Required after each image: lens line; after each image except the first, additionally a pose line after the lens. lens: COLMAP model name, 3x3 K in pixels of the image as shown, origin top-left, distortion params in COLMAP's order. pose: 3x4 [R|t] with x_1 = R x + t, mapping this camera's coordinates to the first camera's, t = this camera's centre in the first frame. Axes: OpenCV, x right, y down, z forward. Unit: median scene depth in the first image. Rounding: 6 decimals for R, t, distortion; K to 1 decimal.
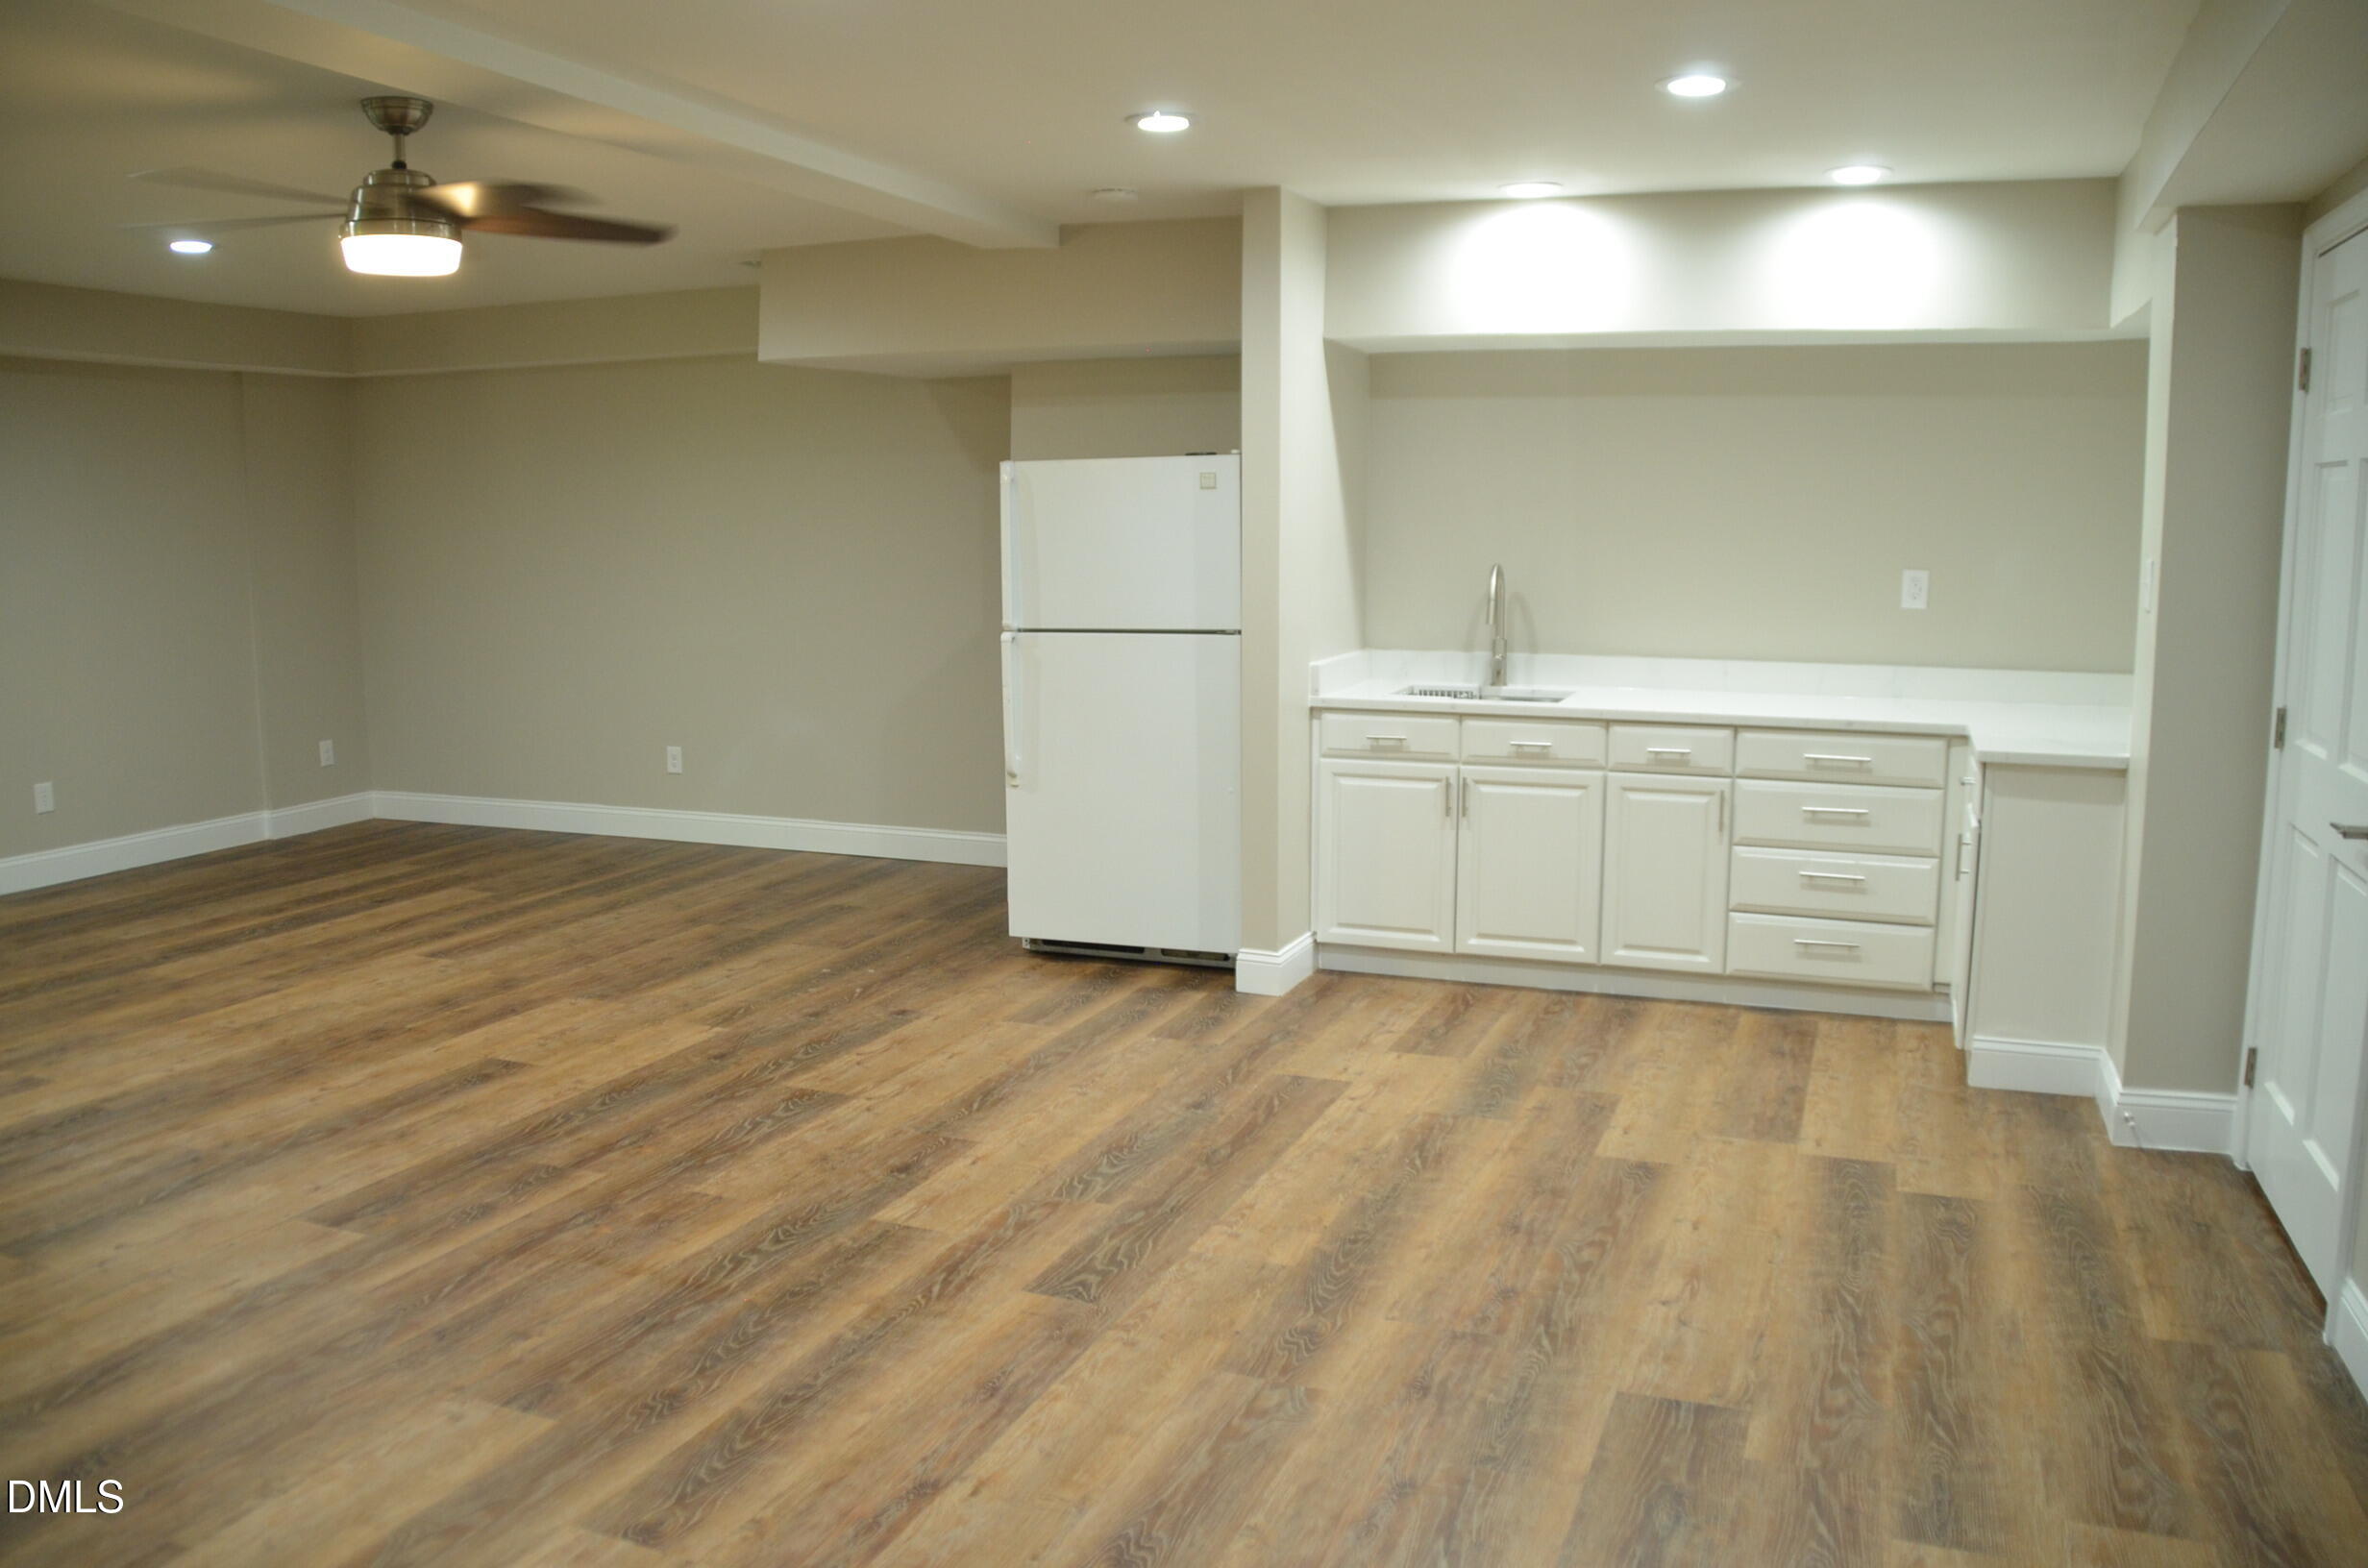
lens RADIAL K [[1840.4, 0, 1184.0], [0, 1840.4, 784.0], [0, 0, 1]] dist [-0.181960, 0.122817]
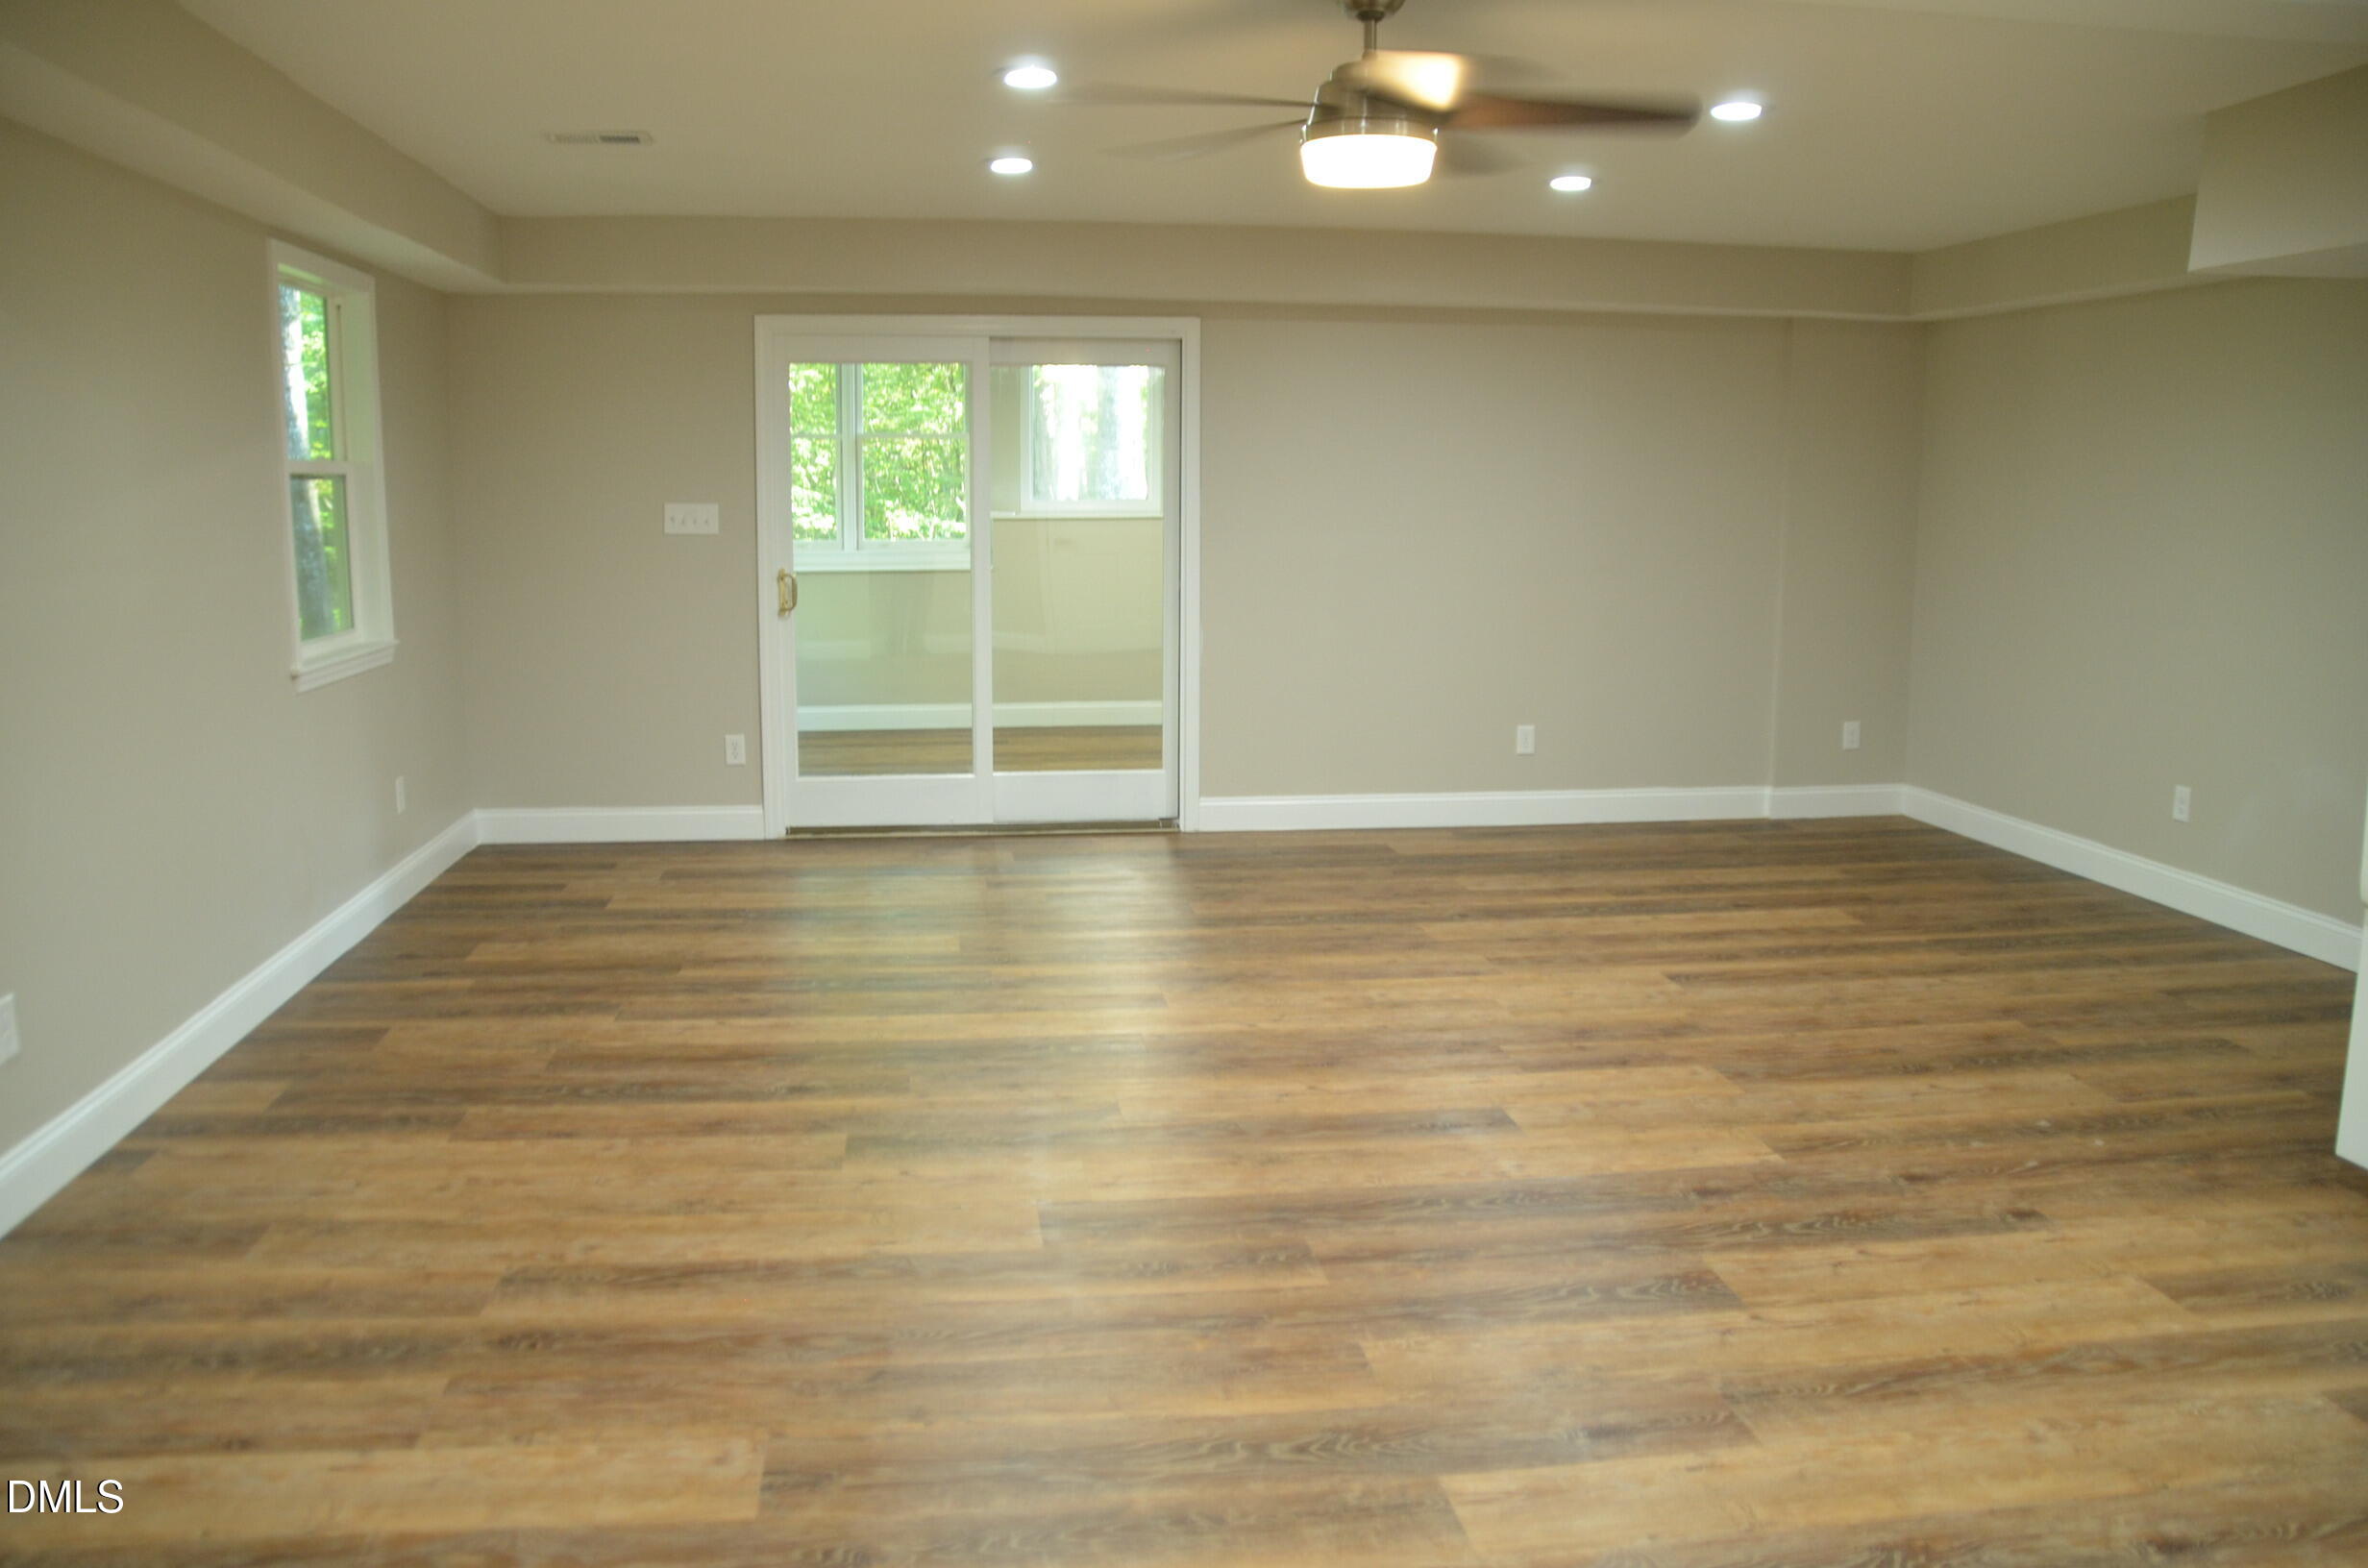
lens RADIAL K [[1840.4, 0, 1184.0], [0, 1840.4, 784.0], [0, 0, 1]] dist [-0.181960, 0.122817]
pose [[0.486007, 0.146277, -0.861626, 0.247195], [-0.130958, 0.986951, 0.093685, -0.056766], [0.864087, 0.067305, 0.498822, 0.403437]]
